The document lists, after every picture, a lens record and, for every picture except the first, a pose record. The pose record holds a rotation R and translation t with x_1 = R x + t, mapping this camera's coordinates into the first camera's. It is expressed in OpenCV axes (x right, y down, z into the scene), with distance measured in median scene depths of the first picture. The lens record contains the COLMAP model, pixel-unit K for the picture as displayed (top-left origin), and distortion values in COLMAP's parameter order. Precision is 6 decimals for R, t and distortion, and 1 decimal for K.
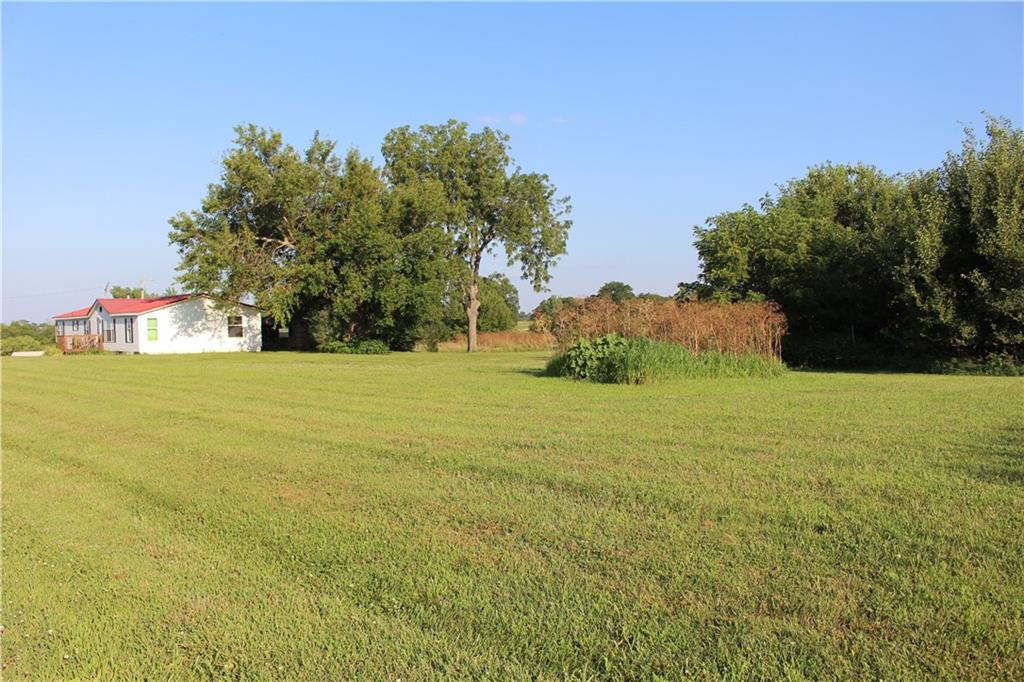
lens RADIAL K [[828.6, 0, 507.5], [0, 828.6, 336.6], [0, 0, 1]] dist [-0.137529, 0.102451]
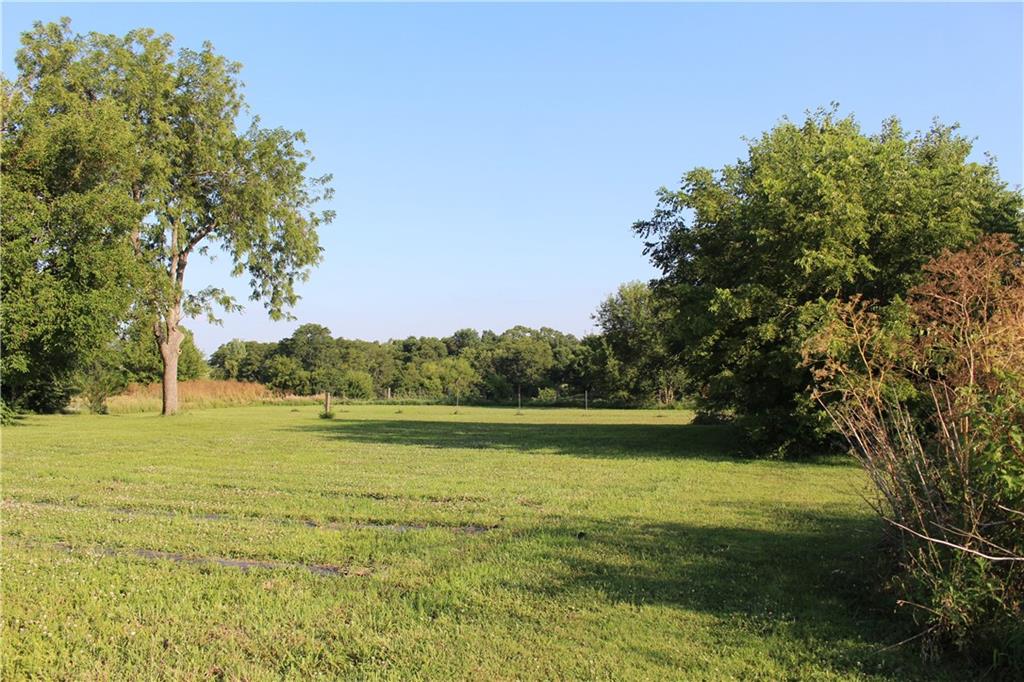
lens RADIAL K [[828.6, 0, 474.1], [0, 828.6, 355.6], [0, 0, 1]] dist [-0.137529, 0.102451]
pose [[0.937493, 0.012919, 0.347765, -0.041976], [-0.000819, 0.999390, -0.034919, -0.004384], [-0.348004, 0.032451, 0.936931, 0.357262]]
